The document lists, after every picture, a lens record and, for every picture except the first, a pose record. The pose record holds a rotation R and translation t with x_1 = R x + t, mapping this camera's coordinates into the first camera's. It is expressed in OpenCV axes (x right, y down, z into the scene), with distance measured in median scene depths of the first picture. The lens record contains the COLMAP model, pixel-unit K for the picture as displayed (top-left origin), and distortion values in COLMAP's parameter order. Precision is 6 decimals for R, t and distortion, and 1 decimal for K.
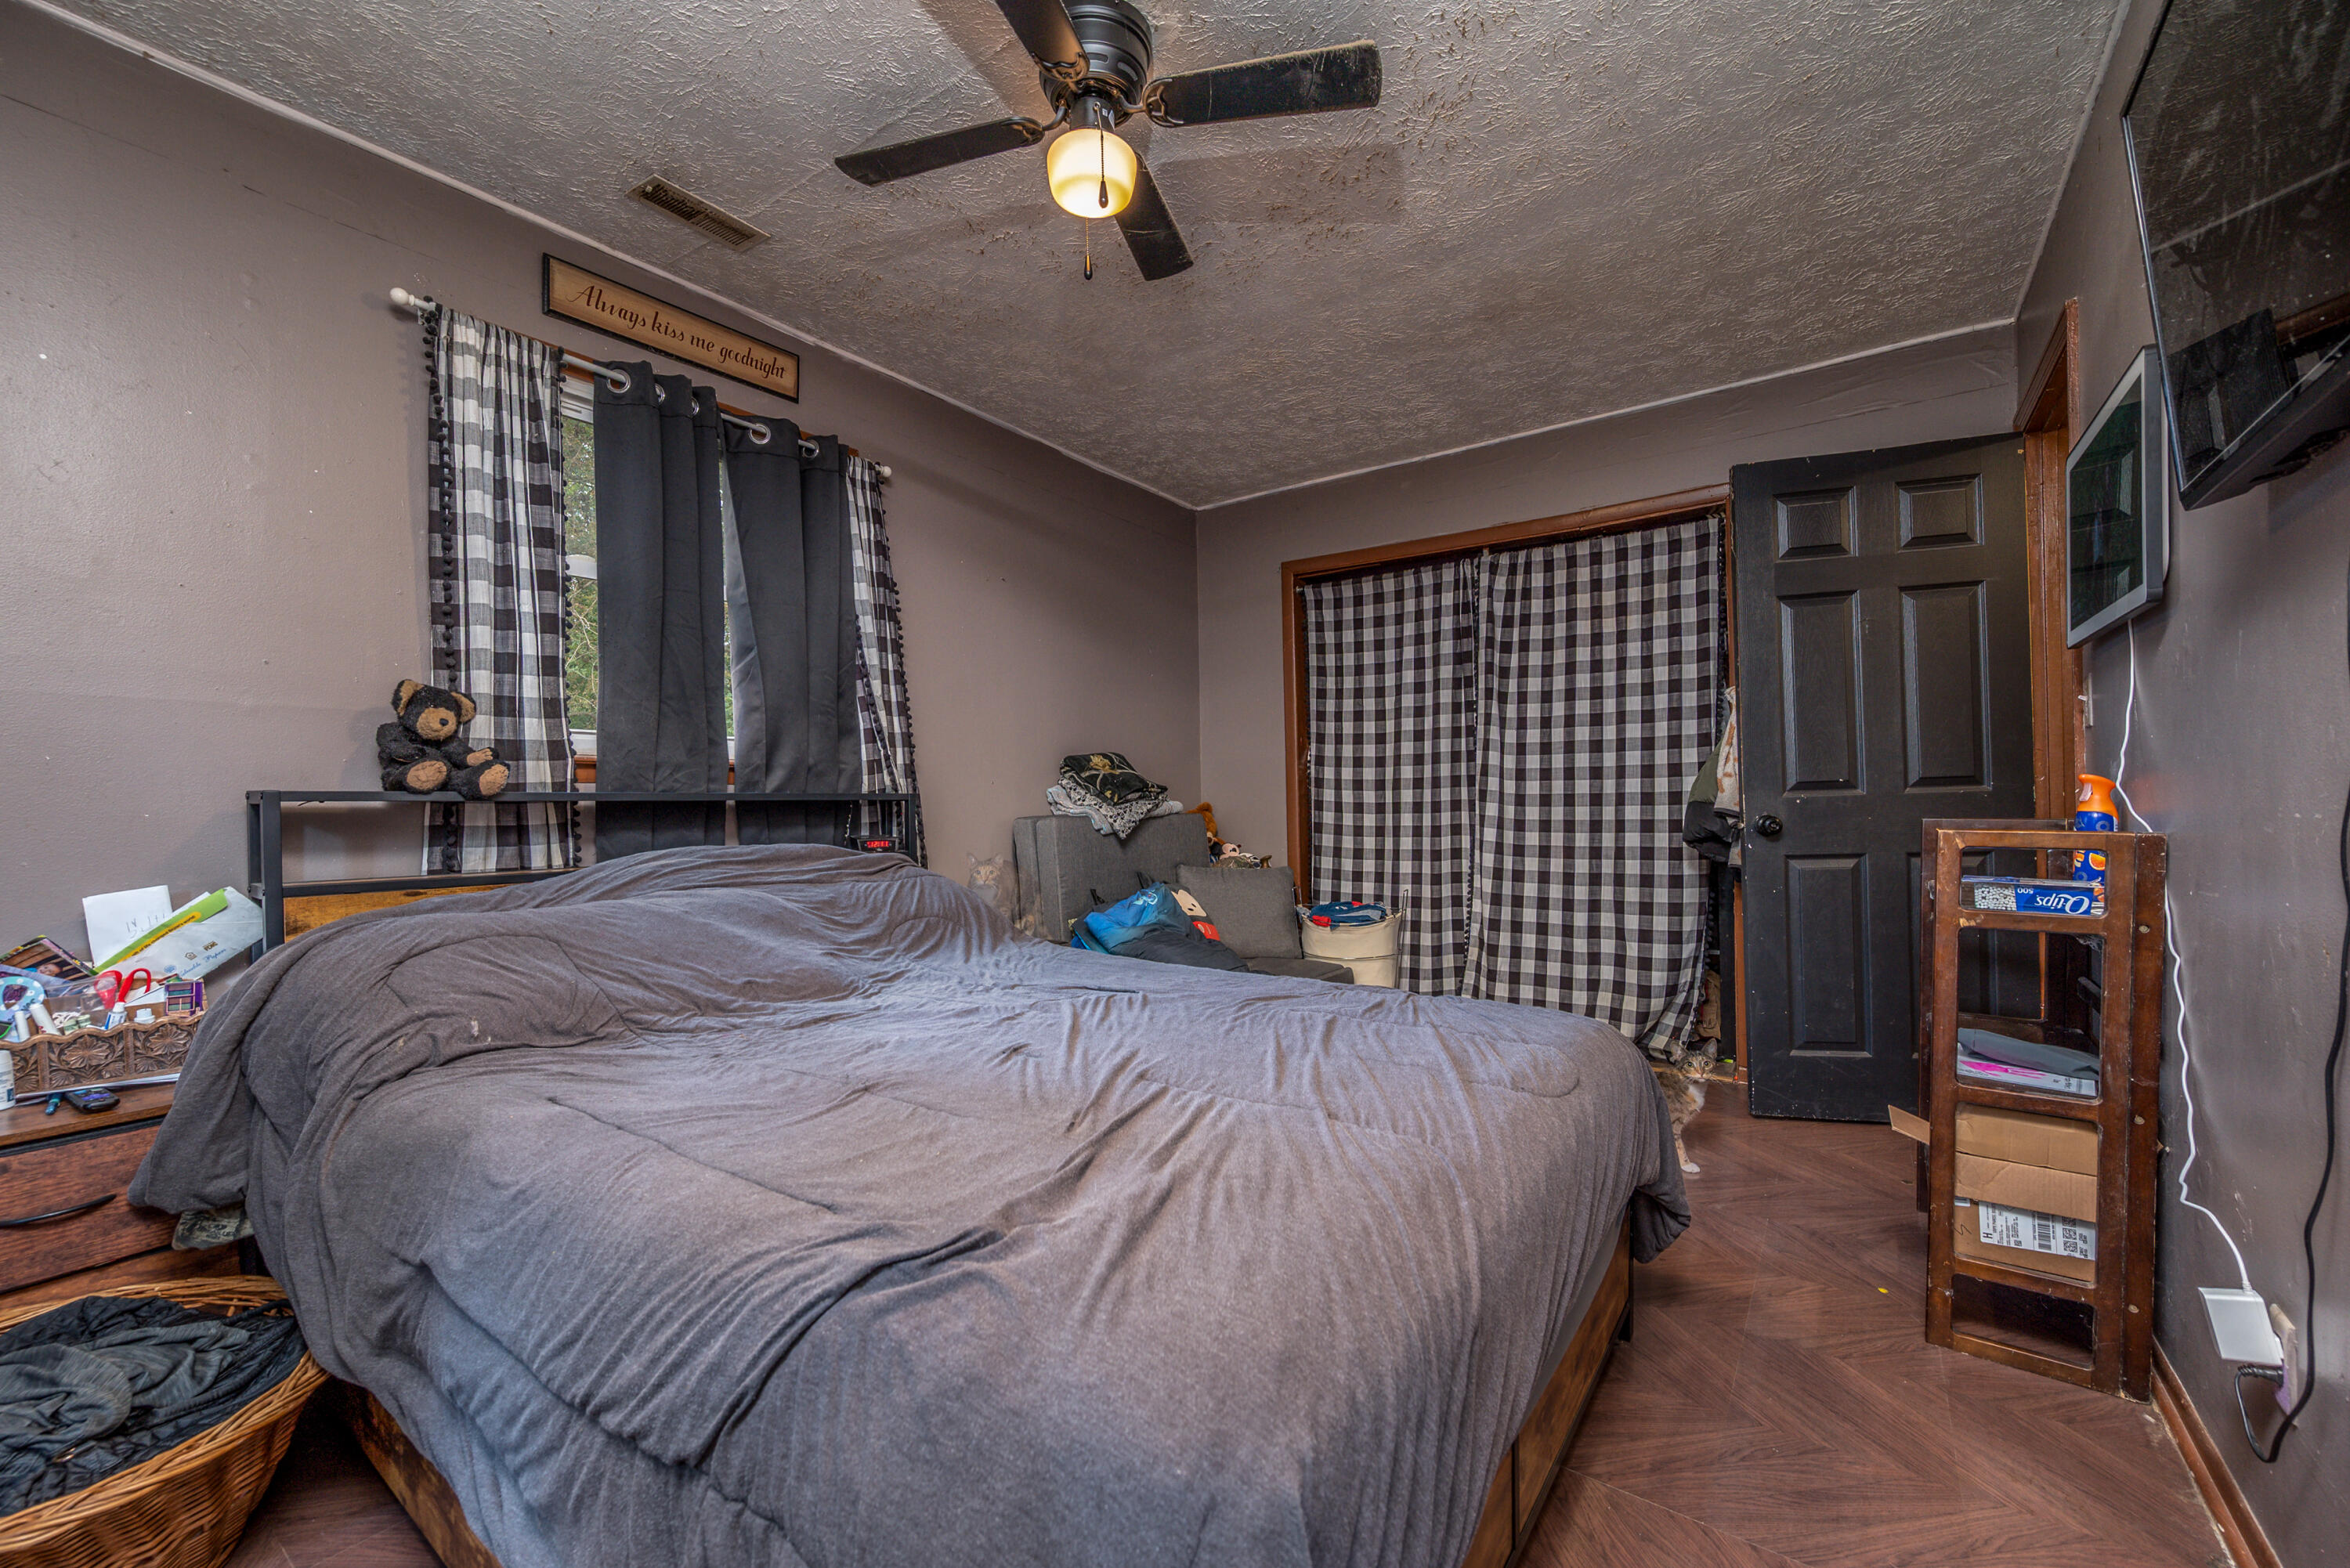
lens RADIAL K [[931.1, 0, 1175.4], [0, 931.1, 786.9], [0, 0, 1]] dist [-0.002388, -0.000445]
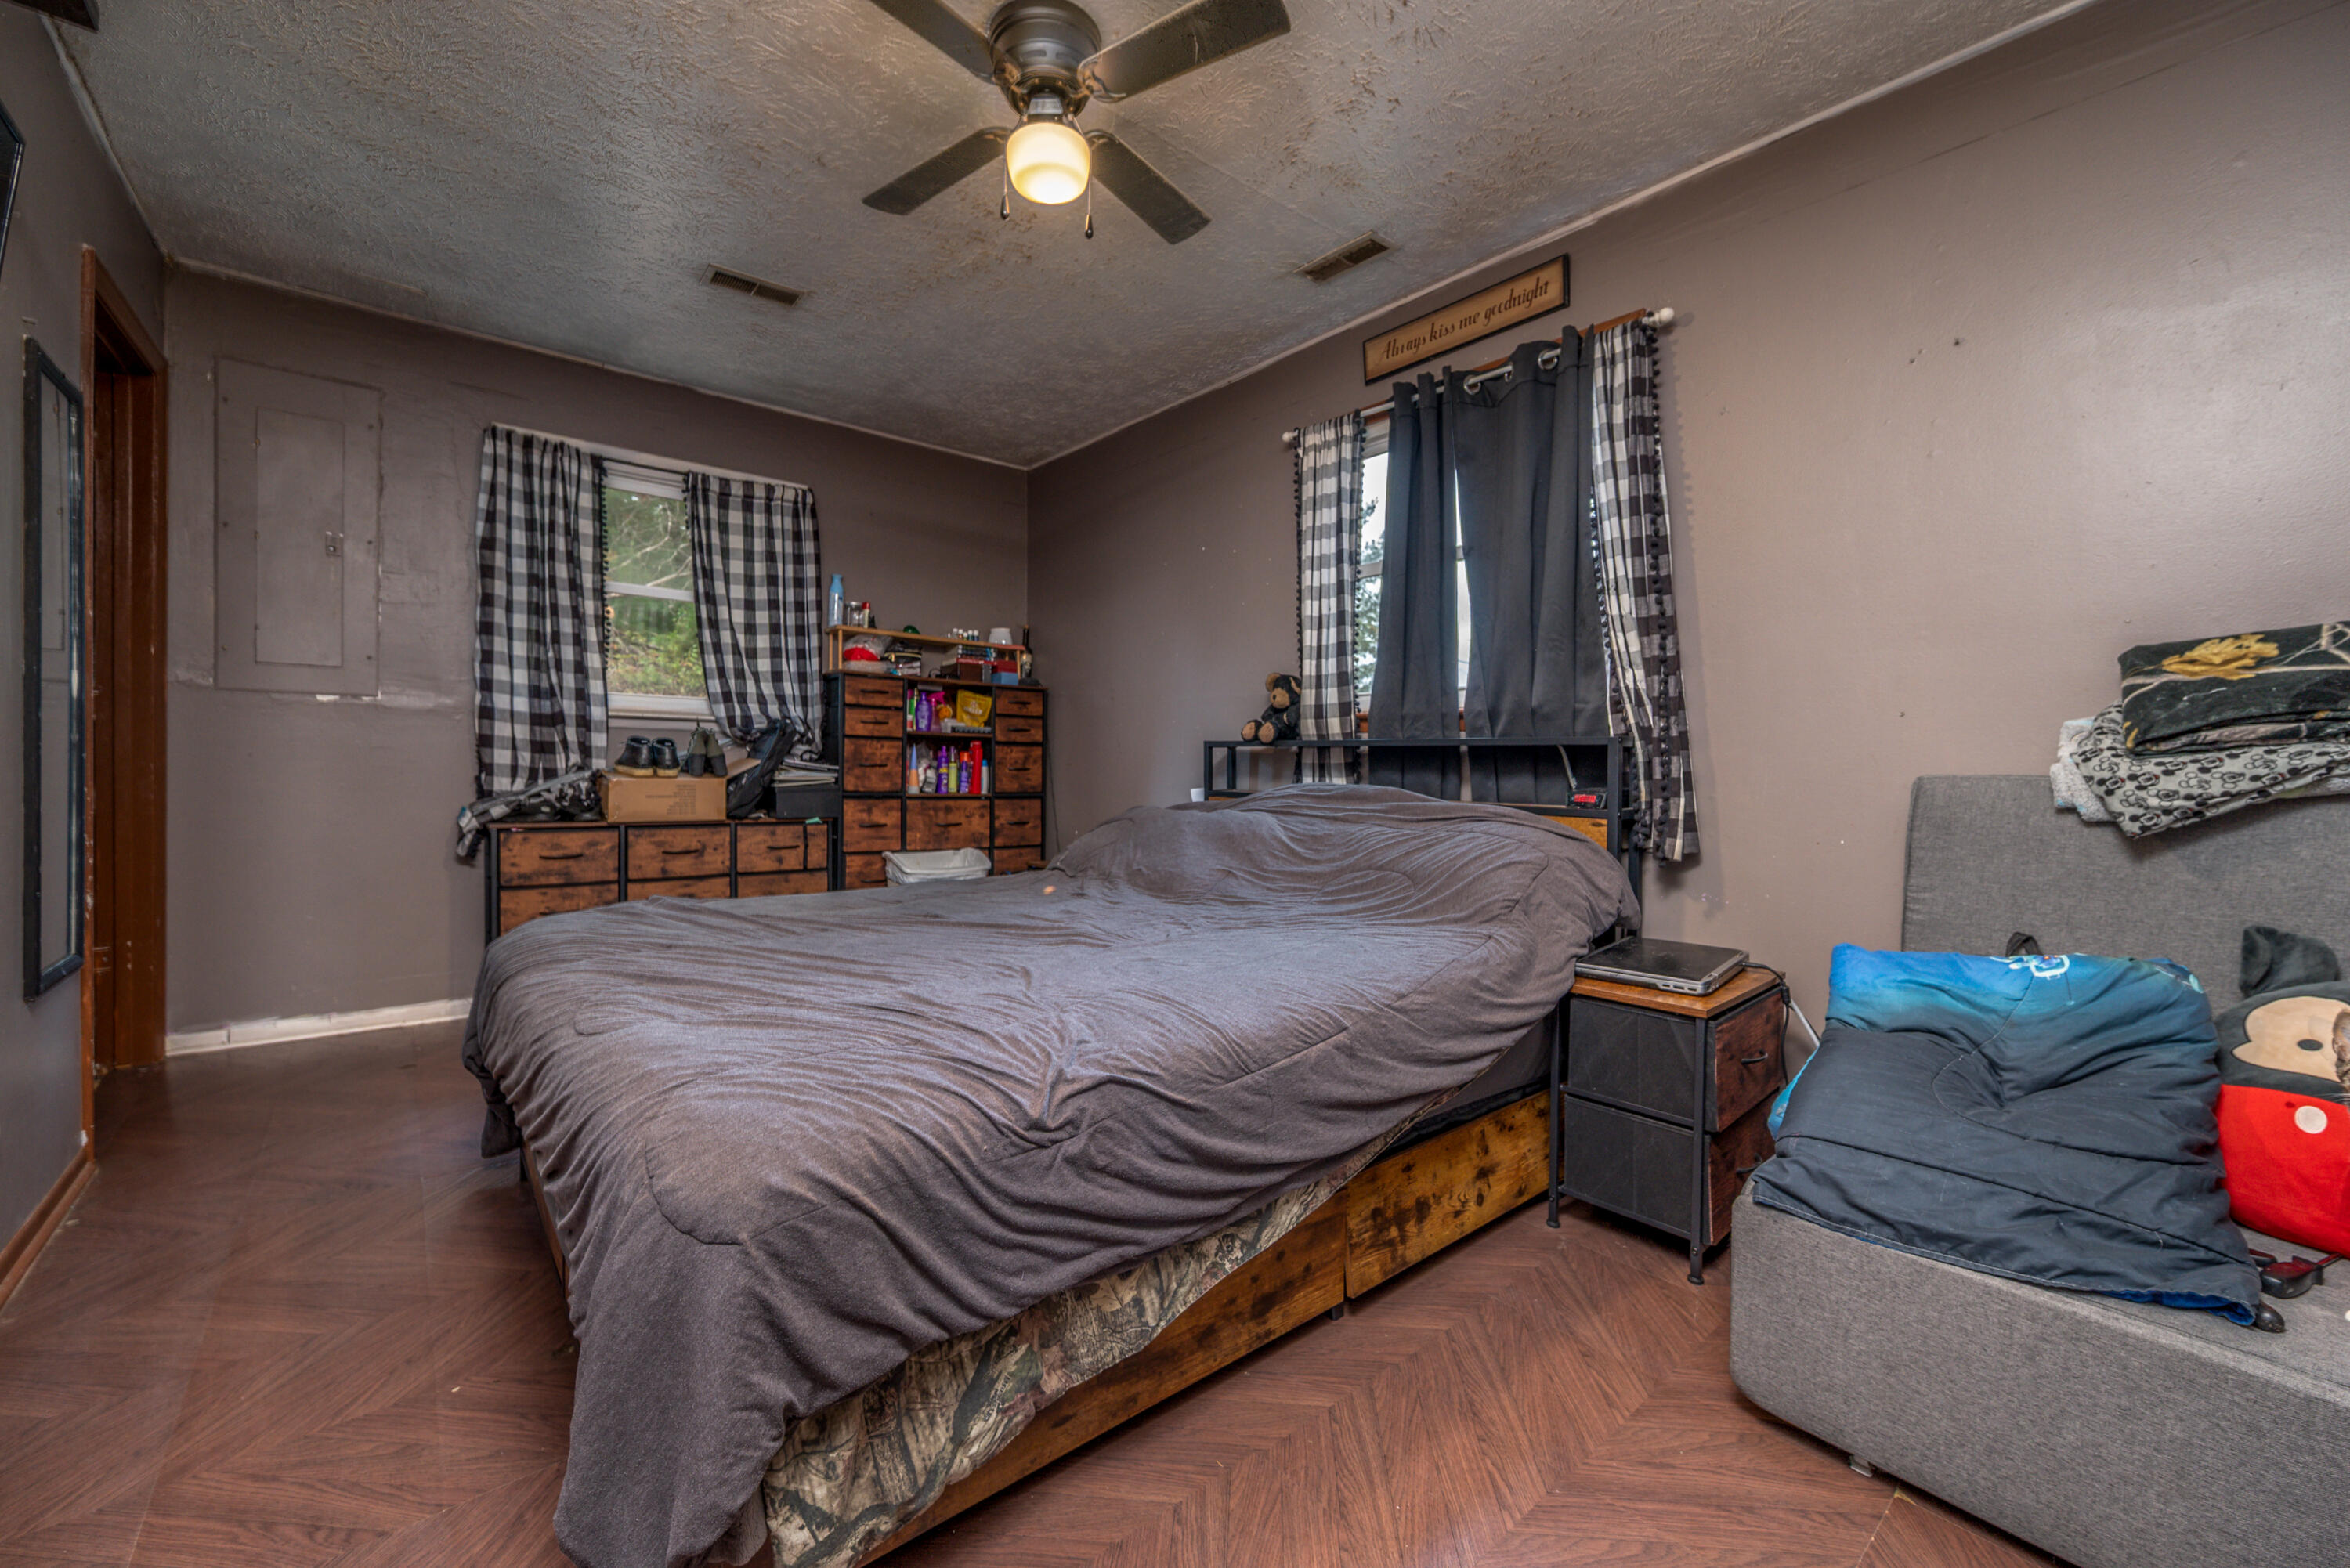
lens RADIAL K [[931.1, 0, 1176.0], [0, 931.1, 777.6], [0, 0, 1]] dist [-0.002388, -0.000445]
pose [[-0.236630, 0.022365, -0.971342, 0.633752], [0.004825, 0.999750, 0.021844, 0.025688], [0.971588, 0.000483, -0.236679, 0.934793]]
